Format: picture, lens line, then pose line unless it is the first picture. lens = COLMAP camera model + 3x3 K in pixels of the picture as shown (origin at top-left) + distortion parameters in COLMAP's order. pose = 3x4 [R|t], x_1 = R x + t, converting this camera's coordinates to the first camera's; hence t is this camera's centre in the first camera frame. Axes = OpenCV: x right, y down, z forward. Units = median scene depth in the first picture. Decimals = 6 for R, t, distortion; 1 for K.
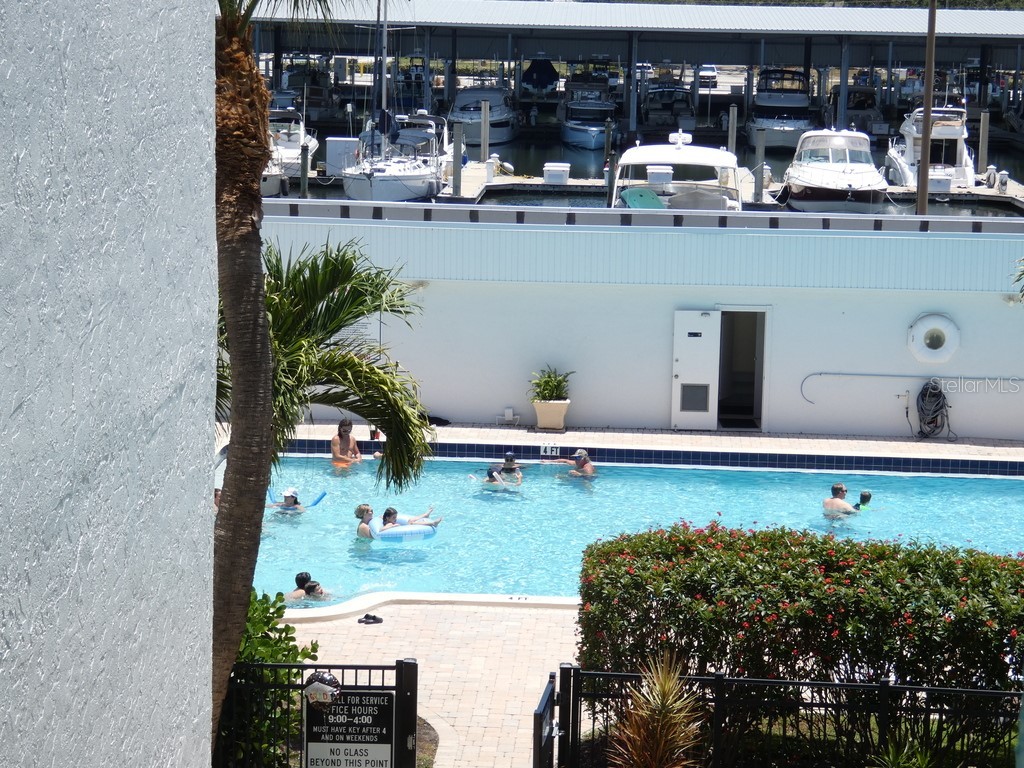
lens RADIAL K [[2423.5, 0, 506.1], [0, 2423.5, 375.1], [0, 0, 1]] dist [0.270836, 0.000000]
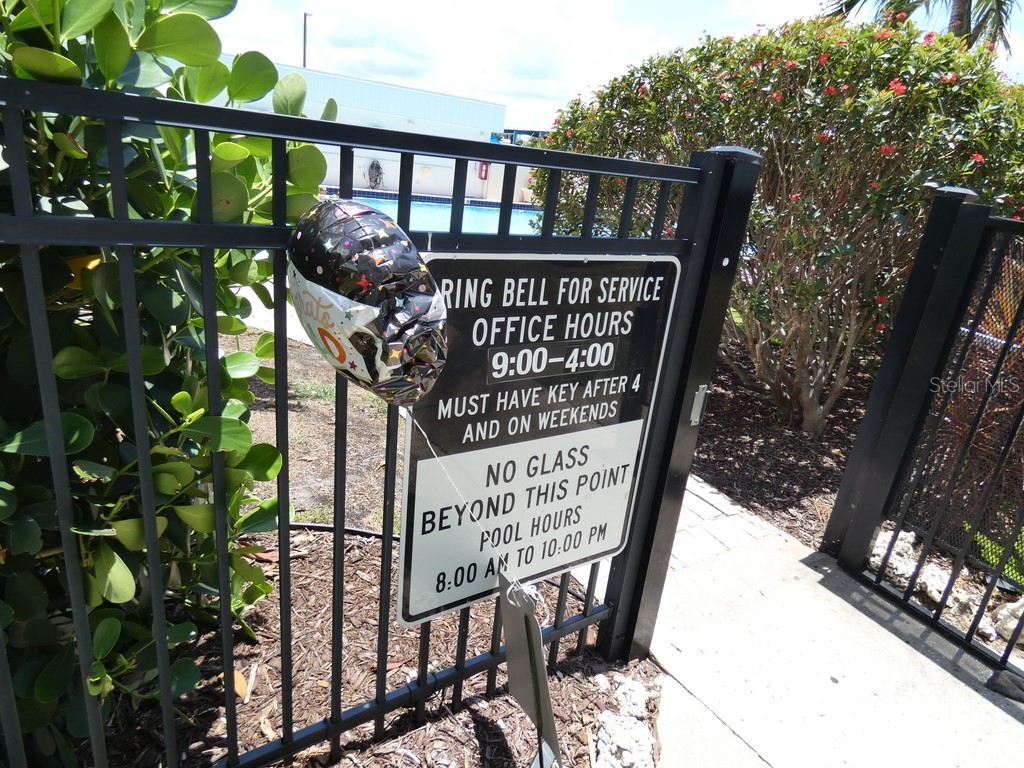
lens RADIAL K [[609.4, 0, 514.3], [0, 609.4, 385.0], [0, 0, 1]] dist [-0.008293, 0.008045]
pose [[0.801443, -0.132273, 0.583260, -0.085199], [-0.009474, 0.972306, 0.233519, 0.098776], [-0.597996, -0.192678, 0.777995, 0.733894]]
